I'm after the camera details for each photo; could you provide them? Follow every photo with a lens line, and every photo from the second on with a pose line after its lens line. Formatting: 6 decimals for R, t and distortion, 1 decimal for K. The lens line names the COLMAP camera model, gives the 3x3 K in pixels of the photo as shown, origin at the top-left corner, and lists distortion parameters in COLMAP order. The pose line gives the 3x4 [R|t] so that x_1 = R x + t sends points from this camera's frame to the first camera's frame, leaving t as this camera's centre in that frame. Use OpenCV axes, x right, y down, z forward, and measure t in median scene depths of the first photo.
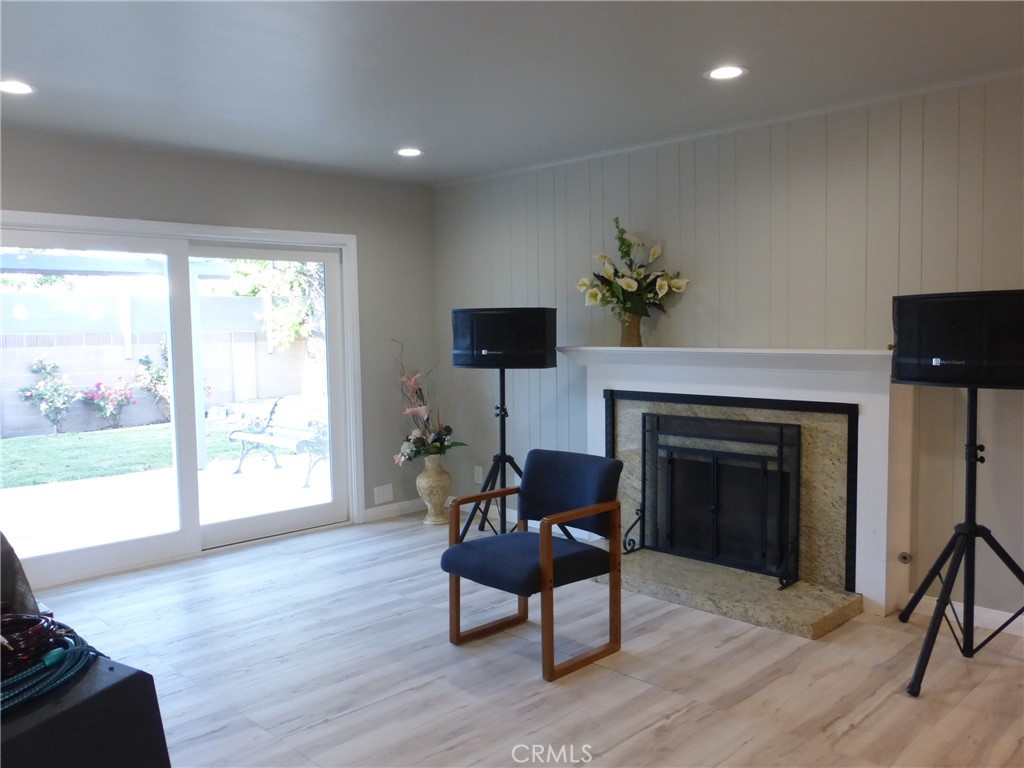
lens RADIAL K [[841.3, 0, 512.9], [0, 841.3, 385.3], [0, 0, 1]] dist [-0.042404, 0.059053]
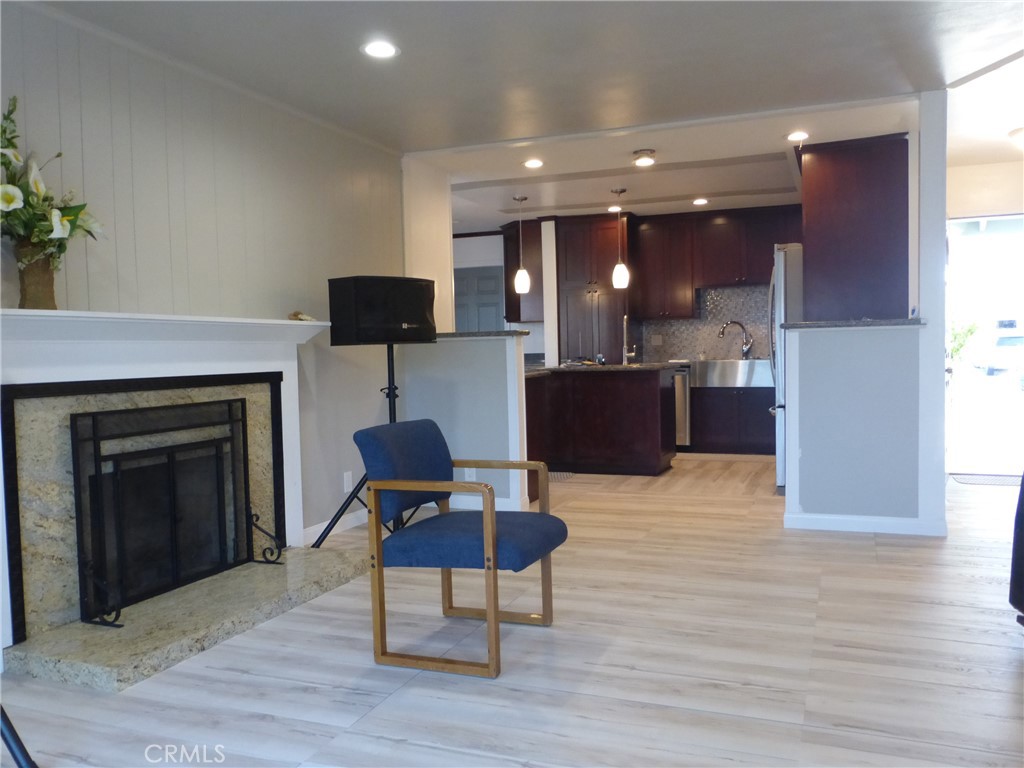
lens RADIAL K [[841.3, 0, 508.0], [0, 841.3, 385.9], [0, 0, 1]] dist [-0.042404, 0.059053]
pose [[-0.396551, -0.018260, 0.917831, -0.657668], [0.089055, 0.994321, 0.058258, 0.003774], [-0.913683, 0.104840, -0.392673, 1.083162]]
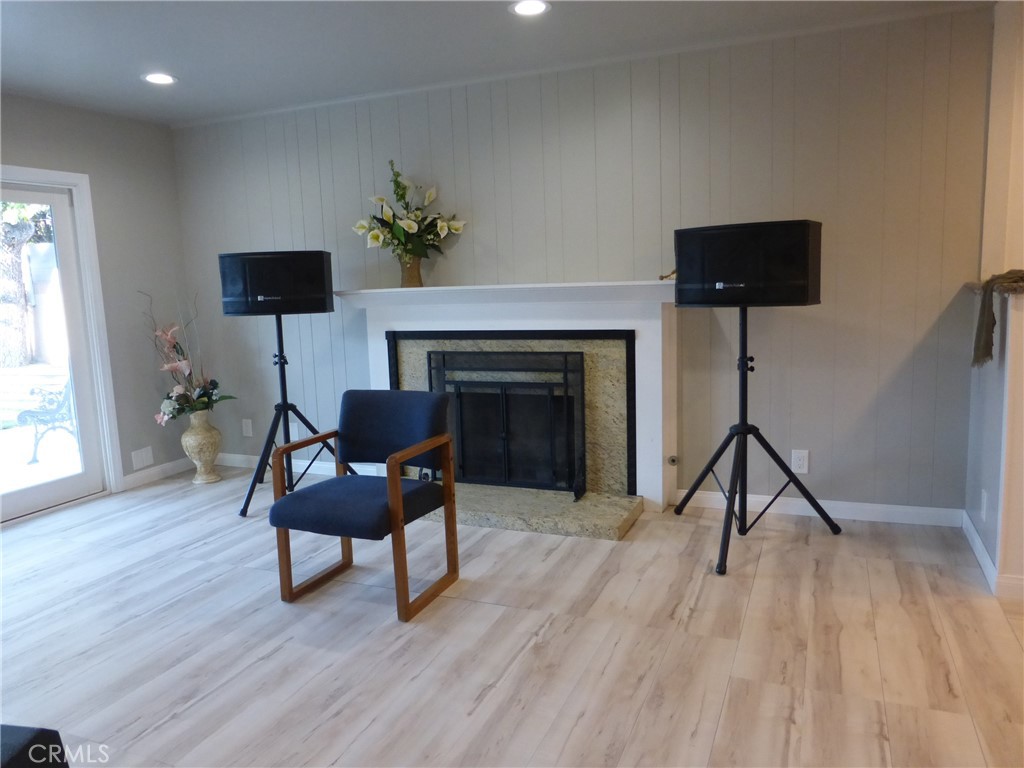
lens RADIAL K [[747.8, 0, 513.0], [0, 747.8, 382.7], [0, 0, 1]] dist [-0.028040, 0.010414]
pose [[0.922820, -0.070088, 0.378801, -0.115790], [0.049255, 0.996706, 0.064423, 0.019362], [-0.382069, -0.040793, 0.923233, 0.122820]]
